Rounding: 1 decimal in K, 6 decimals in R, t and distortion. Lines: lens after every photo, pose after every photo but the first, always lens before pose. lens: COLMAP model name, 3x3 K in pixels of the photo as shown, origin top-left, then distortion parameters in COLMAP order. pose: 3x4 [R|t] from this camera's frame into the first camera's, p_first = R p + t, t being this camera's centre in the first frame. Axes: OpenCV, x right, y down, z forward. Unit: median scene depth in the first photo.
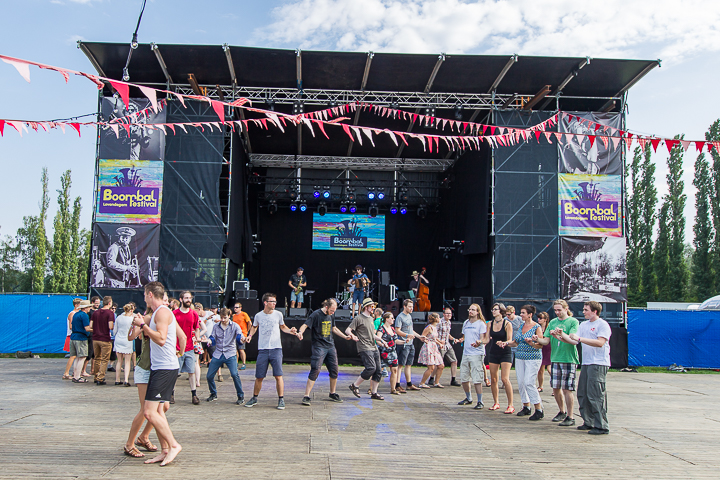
lens RADIAL K [[603.2, 0, 301.6], [0, 603.2, 258.9], [0, 0, 1]] dist [0.030691, 0.000612]
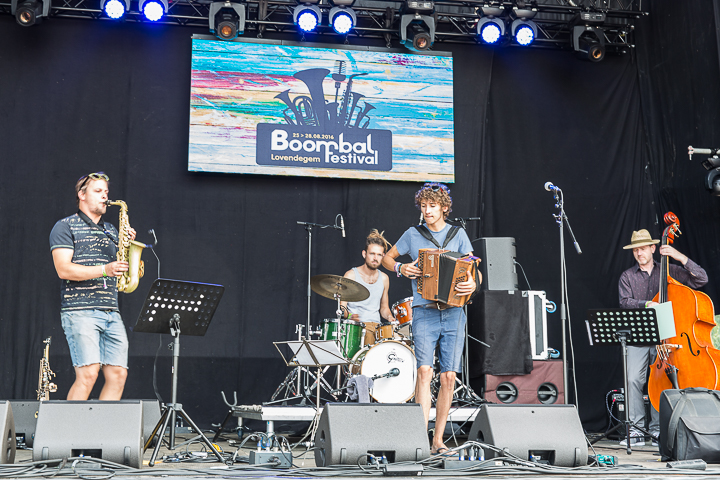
lens RADIAL K [[989.3, 0, 322.5], [0, 989.3, 239.3], [0, 0, 1]] dist [-0.029975, -0.080384]
pose [[0.988326, 0.006300, 0.152224, 0.013511], [0.005156, 0.997190, -0.074743, 0.059336], [-0.152267, 0.074655, 0.985516, 0.740372]]
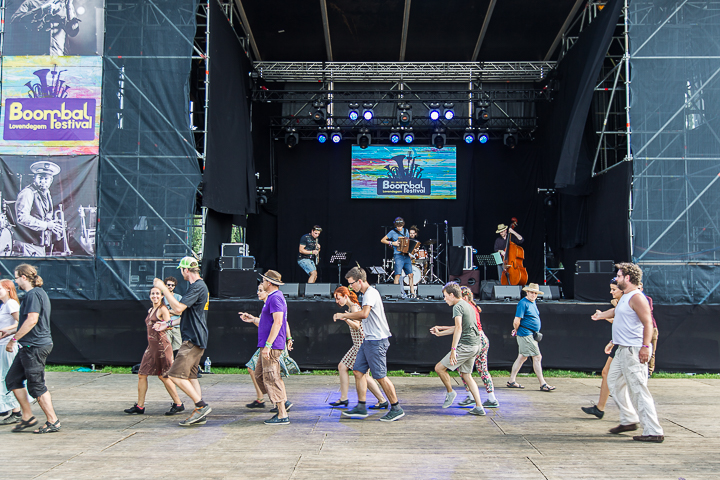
lens RADIAL K [[675.6, 0, 347.7], [0, 675.6, 240.9], [0, 0, 1]] dist [0.030849, -0.008874]
pose [[0.999257, -0.020183, -0.032832, 0.049539], [0.020708, 0.999662, 0.015745, 0.026538], [0.032503, -0.016413, 0.999337, 0.292771]]
